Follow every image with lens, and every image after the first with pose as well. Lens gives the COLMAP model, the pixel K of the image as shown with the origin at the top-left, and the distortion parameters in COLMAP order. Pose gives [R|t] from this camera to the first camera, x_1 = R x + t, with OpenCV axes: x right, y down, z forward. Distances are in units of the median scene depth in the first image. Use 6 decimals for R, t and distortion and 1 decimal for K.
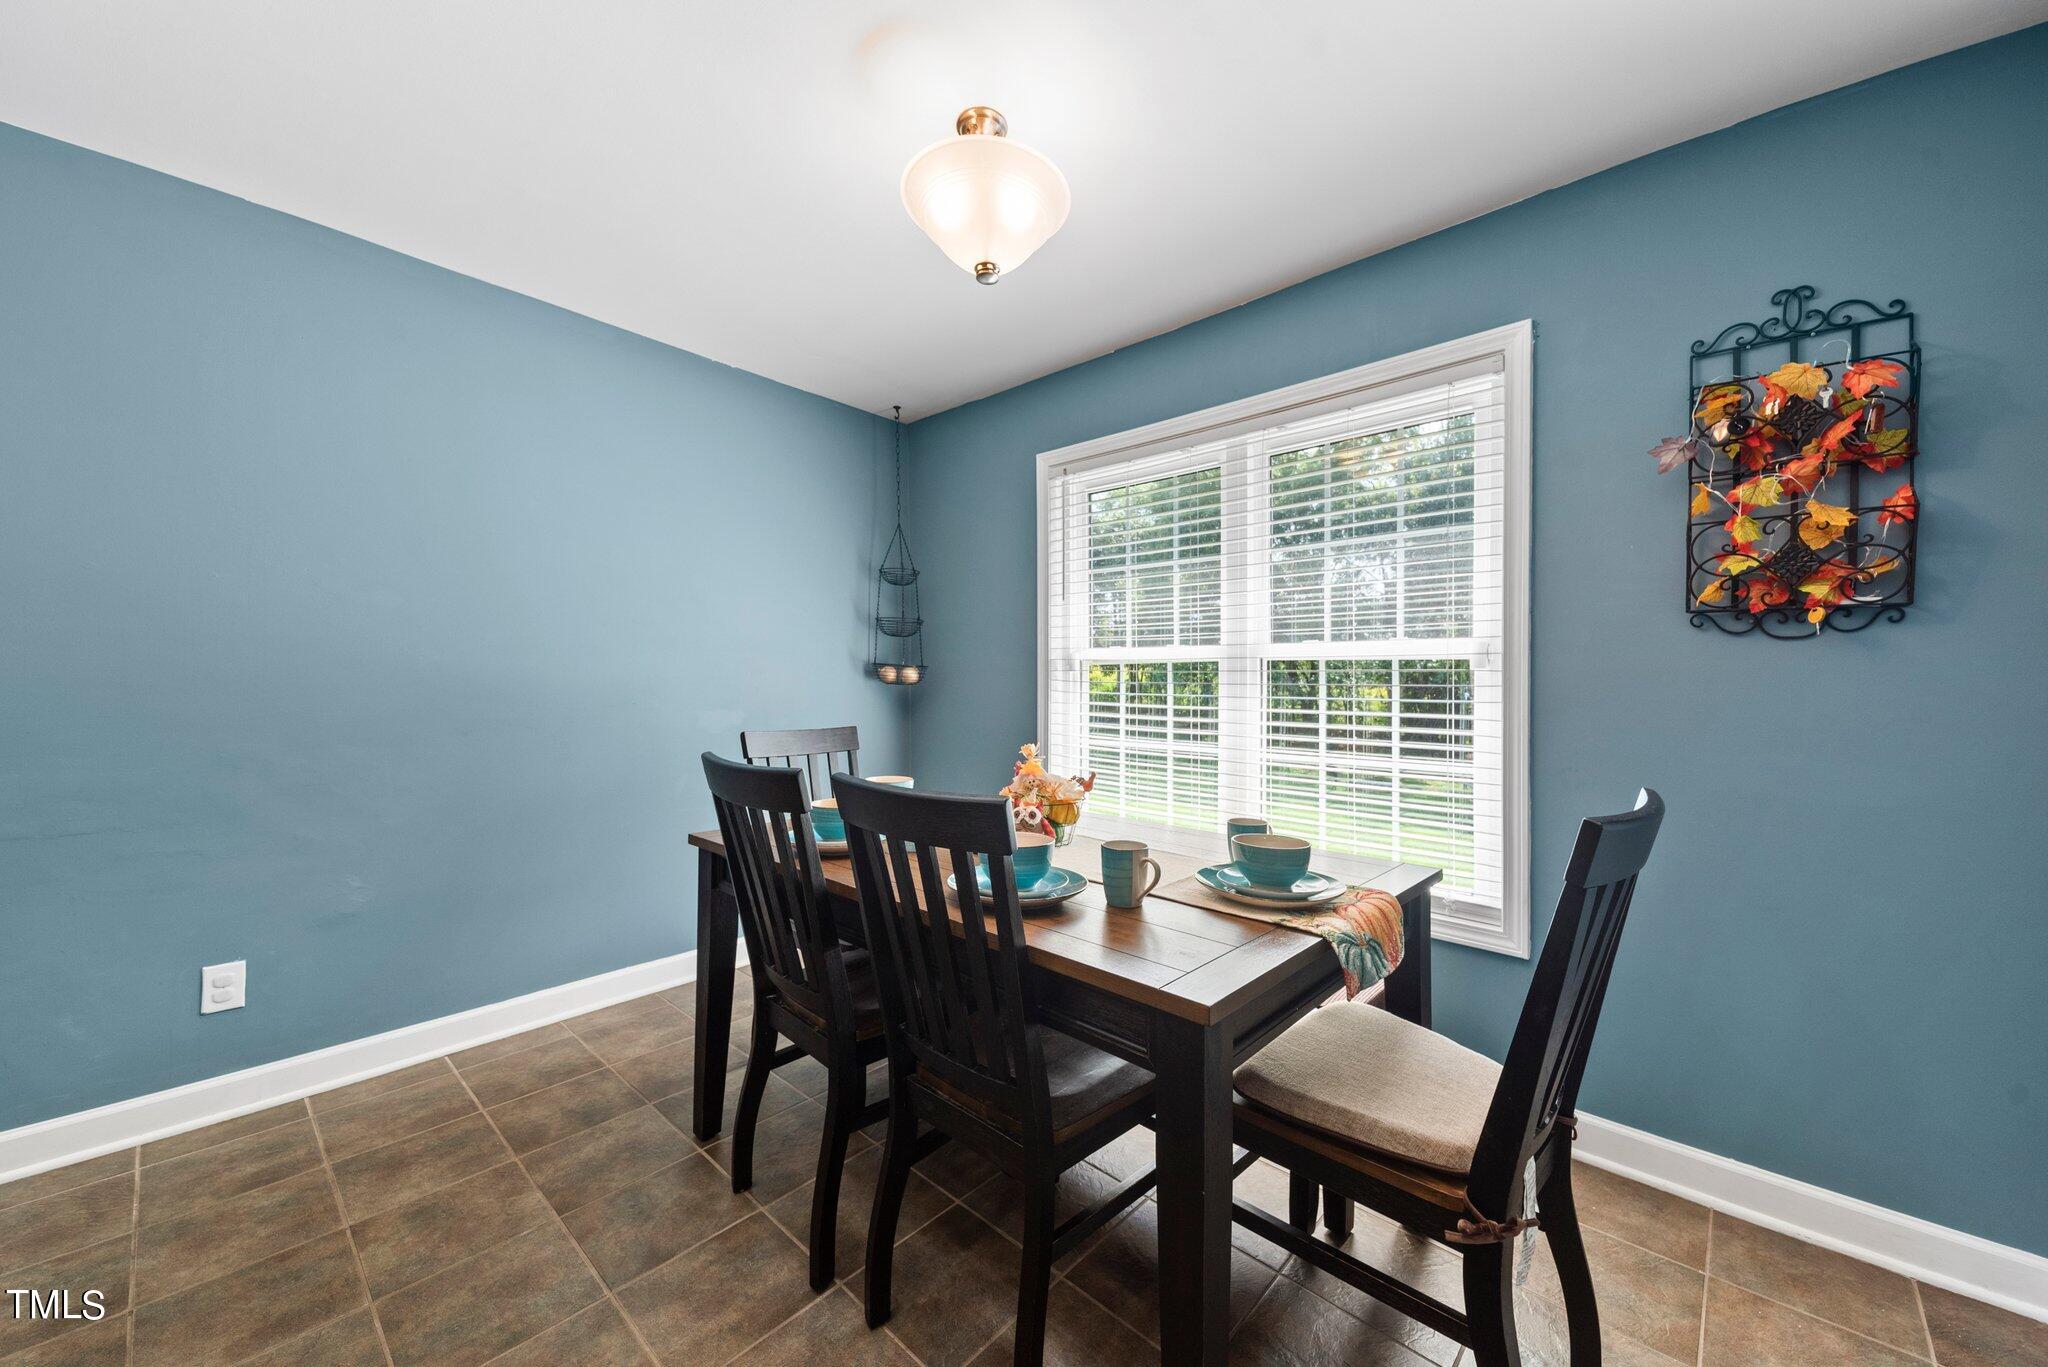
lens RADIAL K [[751.2, 0, 1046.8], [0, 751.2, 681.2], [0, 0, 1]] dist [0.055507, -0.023116]
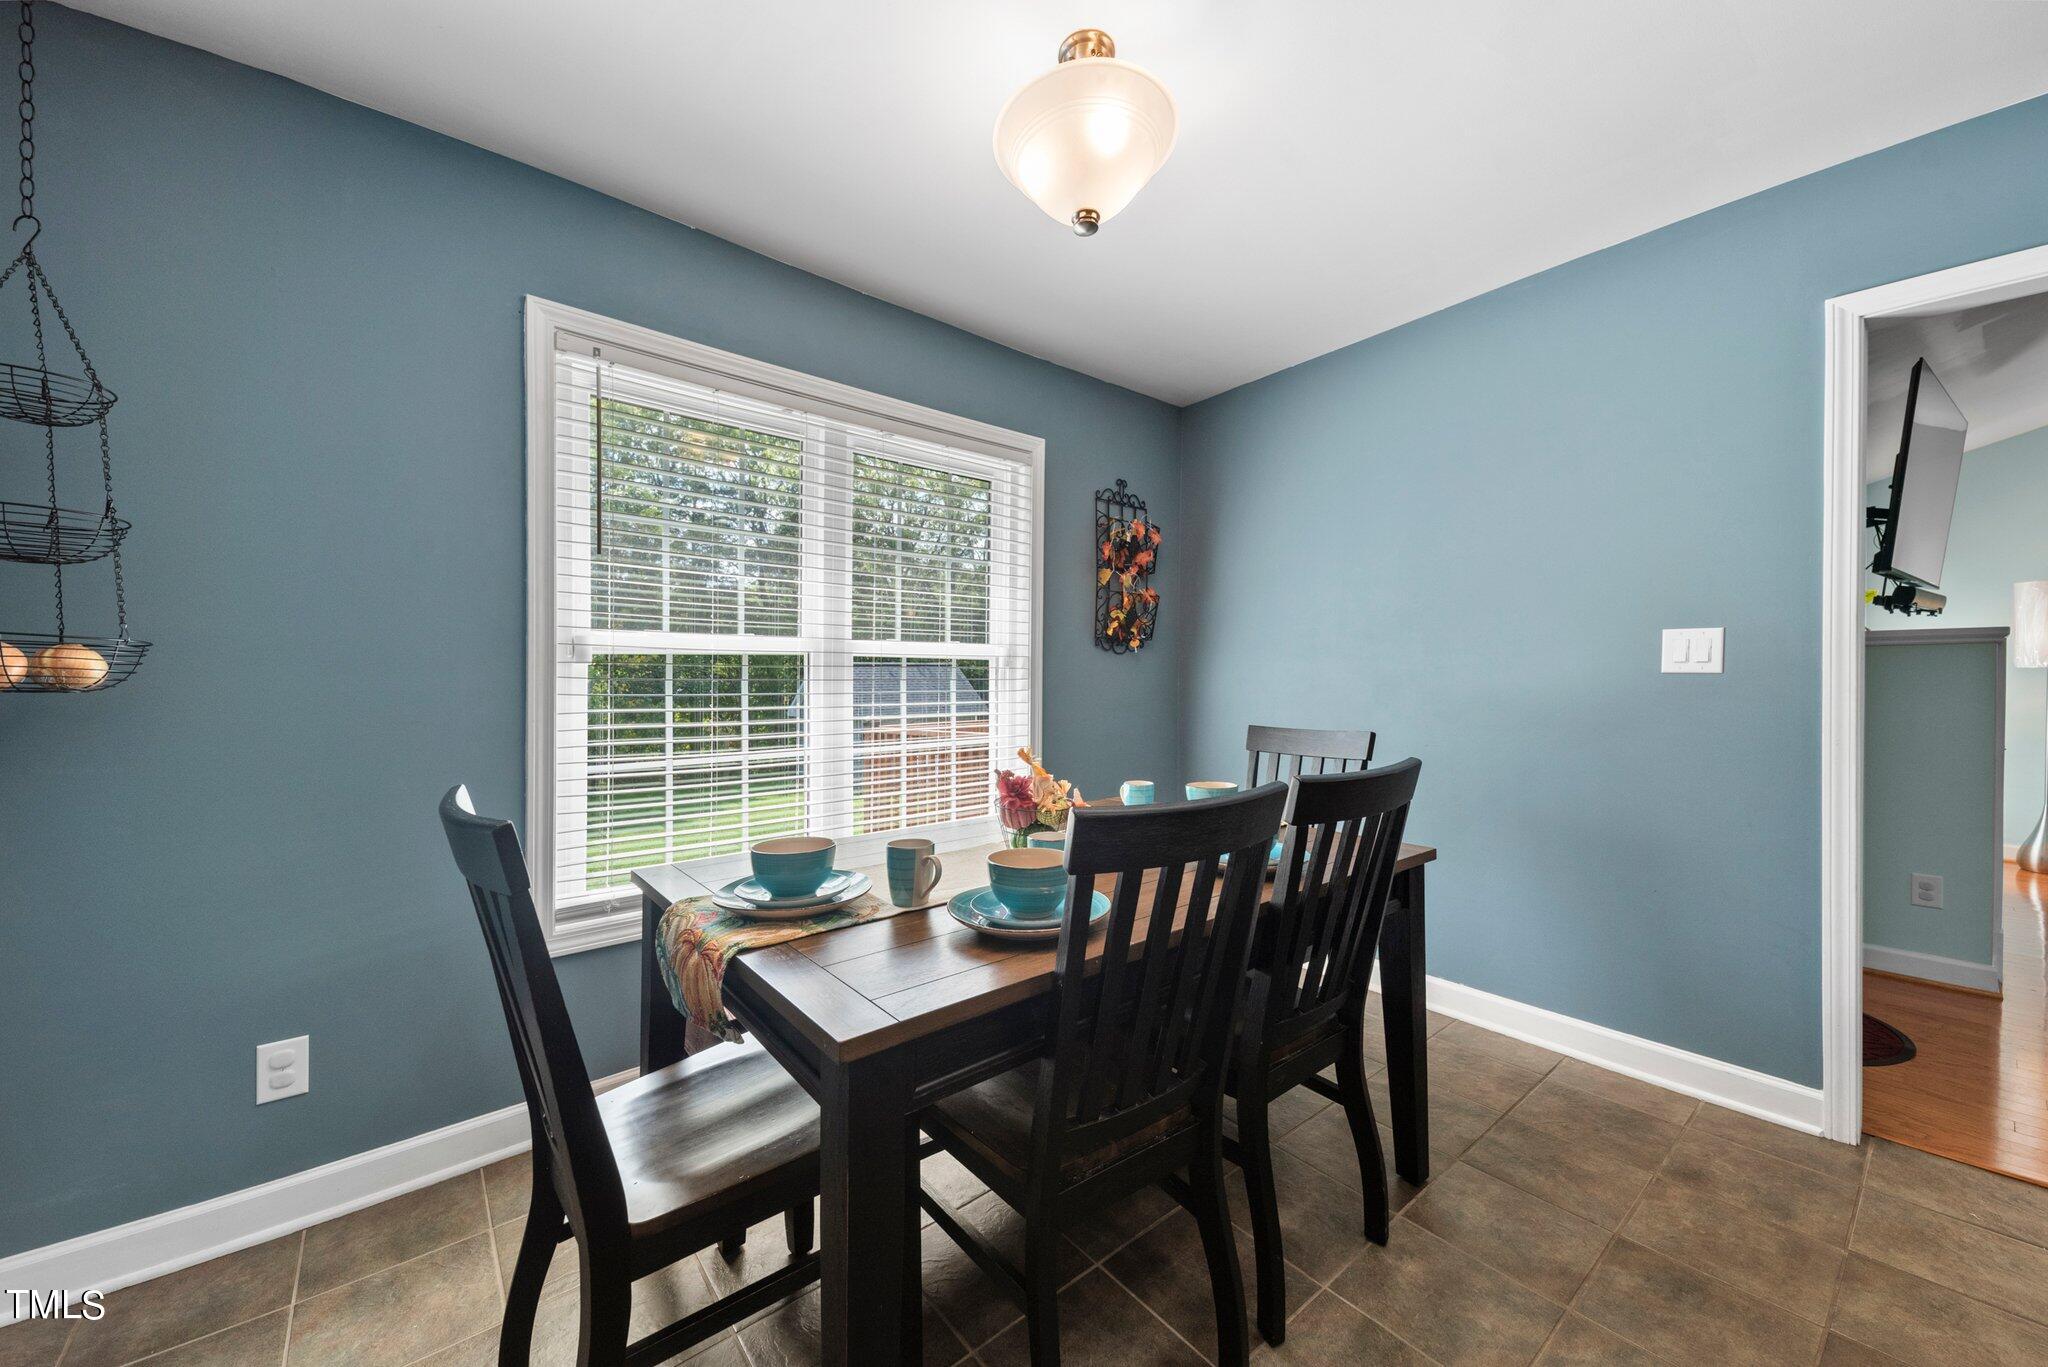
lens RADIAL K [[751.2, 0, 1046.8], [0, 751.2, 681.2], [0, 0, 1]] dist [0.055507, -0.023116]
pose [[0.132924, -0.012901, 0.991042, -0.629746], [0.002281, 0.999917, 0.012711, -0.005760], [-0.991124, 0.000571, 0.132943, 0.580019]]
